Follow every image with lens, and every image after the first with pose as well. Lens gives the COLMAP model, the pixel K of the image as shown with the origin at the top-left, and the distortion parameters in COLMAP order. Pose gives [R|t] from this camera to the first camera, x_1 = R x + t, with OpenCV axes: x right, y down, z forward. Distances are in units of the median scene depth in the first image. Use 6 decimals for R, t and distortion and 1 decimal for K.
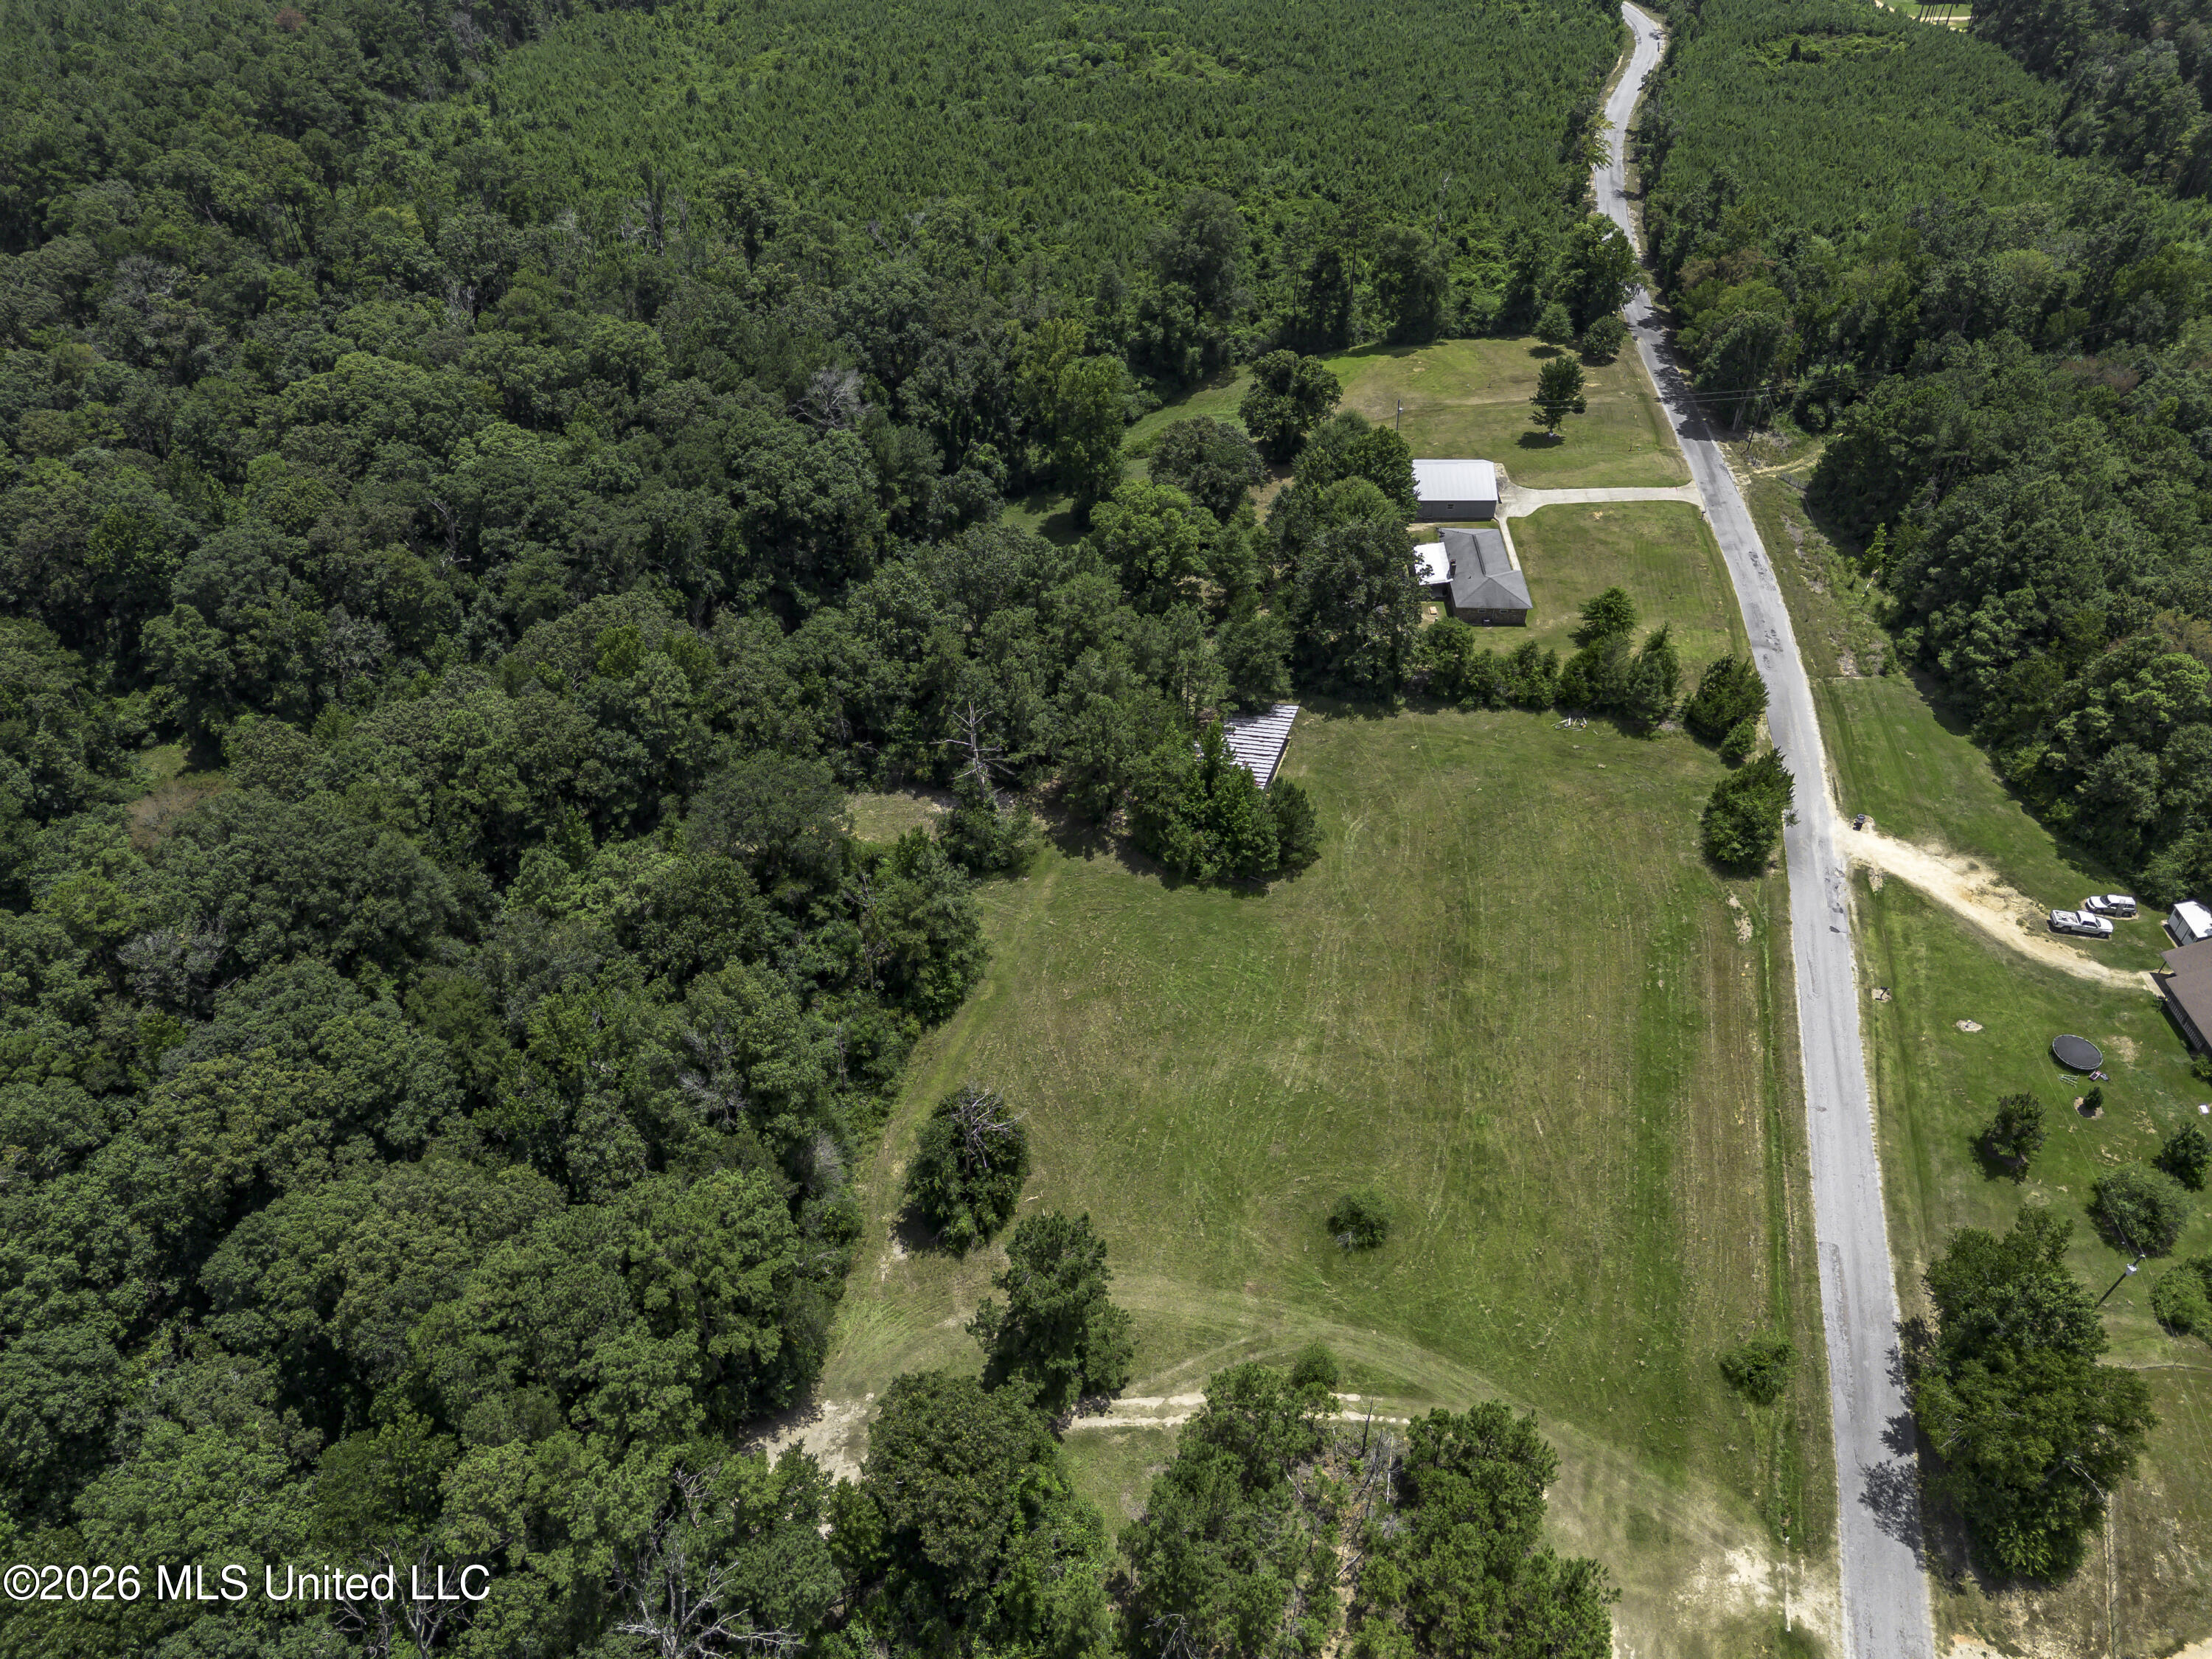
lens RADIAL K [[1569.0, 0, 1104.6], [0, 1569.0, 823.9], [0, 0, 1]] dist [0.063807, -0.050106]
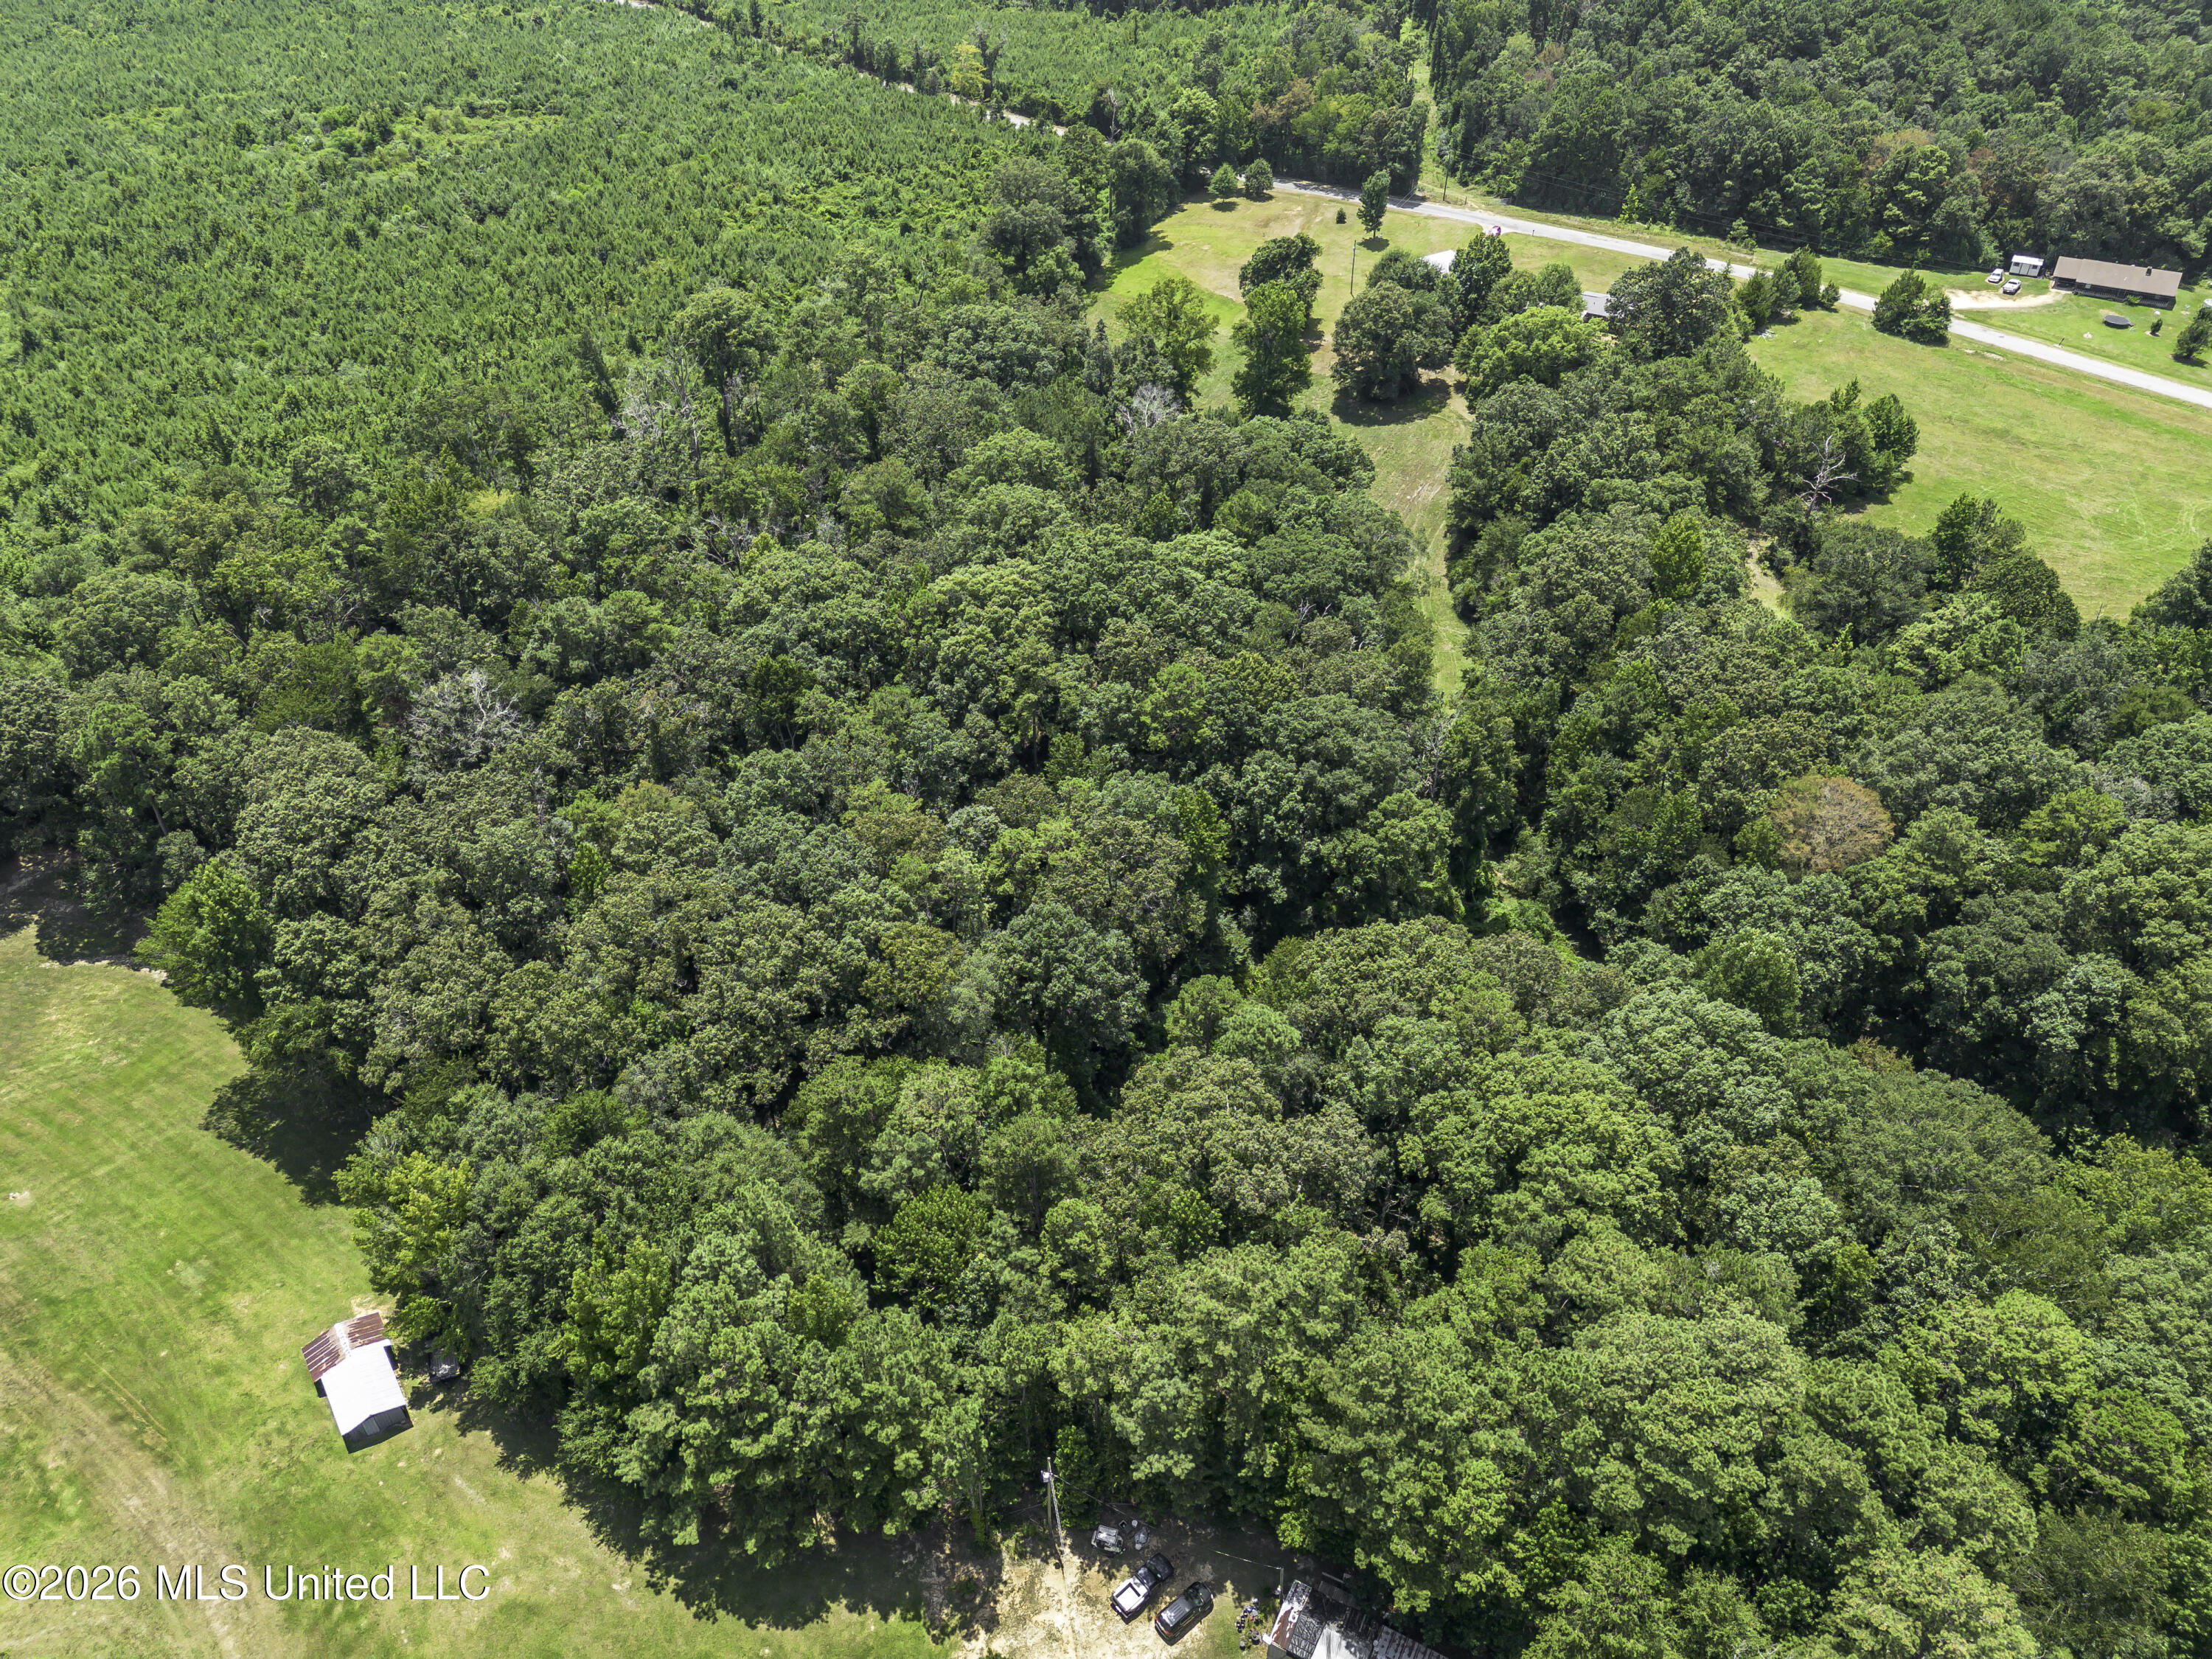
lens RADIAL K [[1569.0, 0, 1100.9], [0, 1569.0, 828.0], [0, 0, 1]] dist [0.063807, -0.050106]
pose [[0.463236, -0.561350, 0.685783, -1.404574], [0.556518, 0.786475, 0.267853, -0.496170], [-0.689710, 0.257571, 0.676725, 0.617579]]
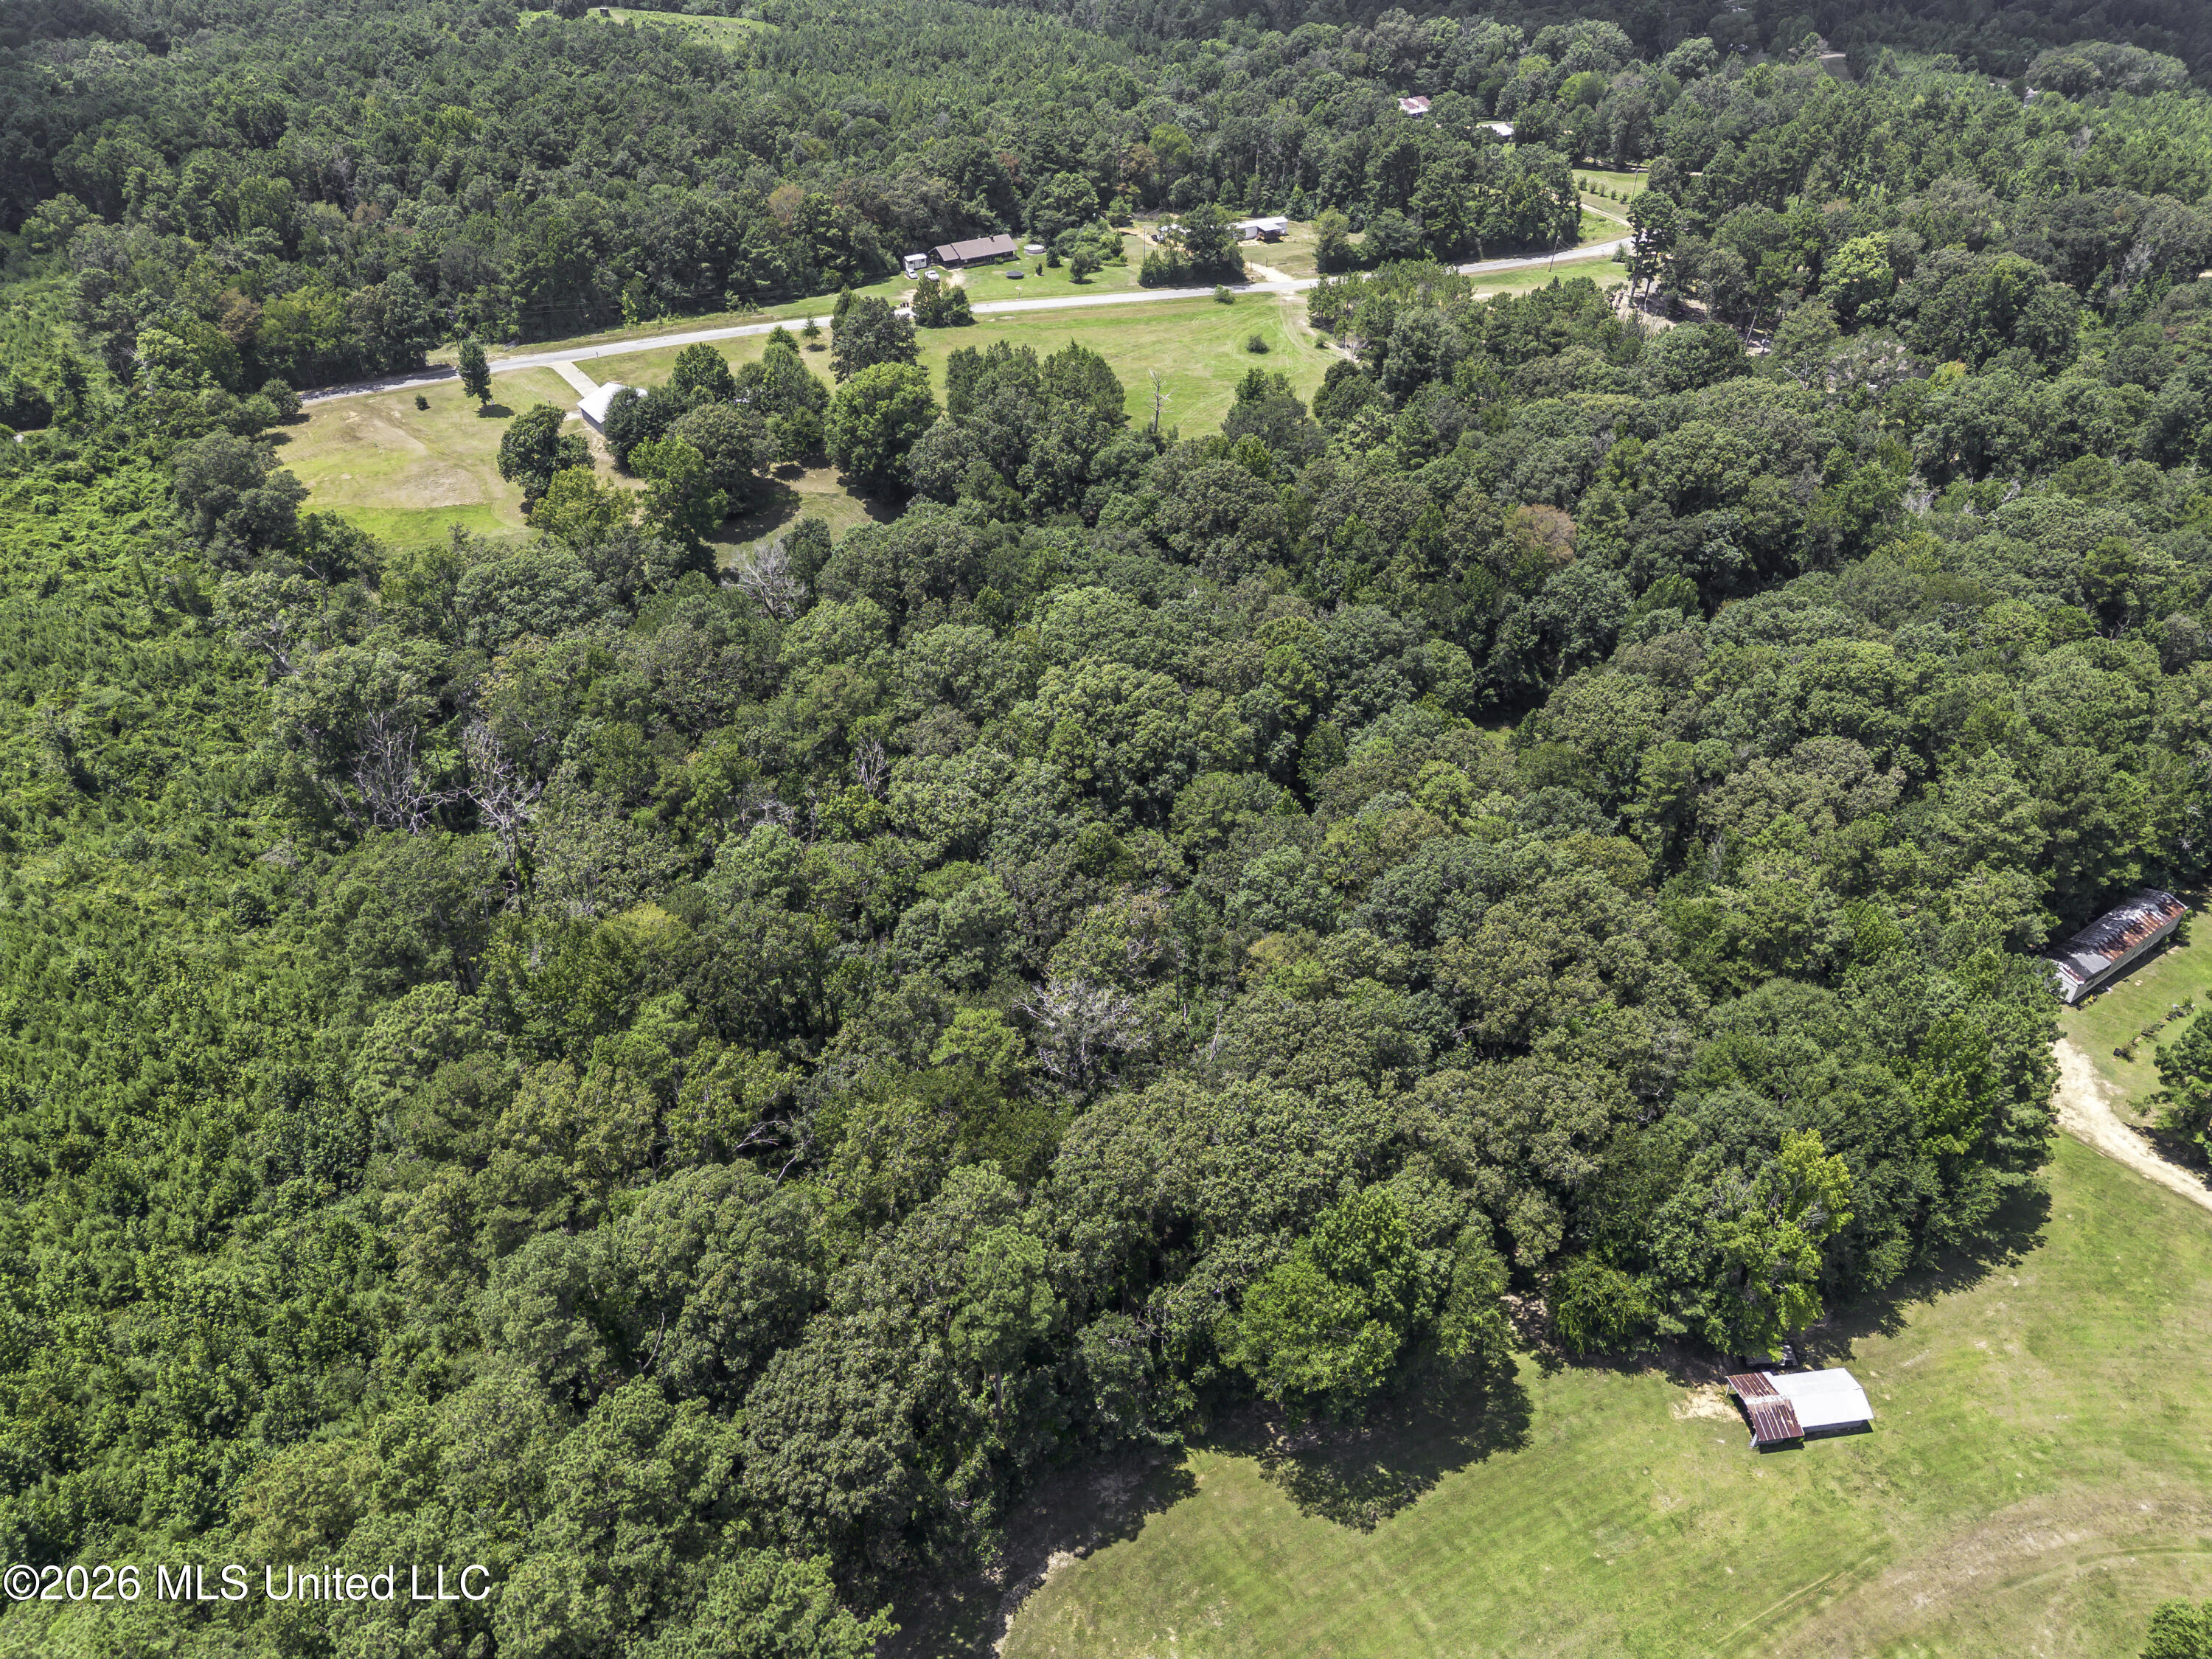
lens RADIAL K [[1569.0, 0, 1104.3], [0, 1569.0, 830.9], [0, 0, 1]] dist [0.063807, -0.050106]
pose [[-0.577678, -0.473812, 0.664674, -1.384799], [0.509151, 0.427303, 0.747113, -1.135403], [-0.638008, 0.770009, -0.005602, 1.414976]]
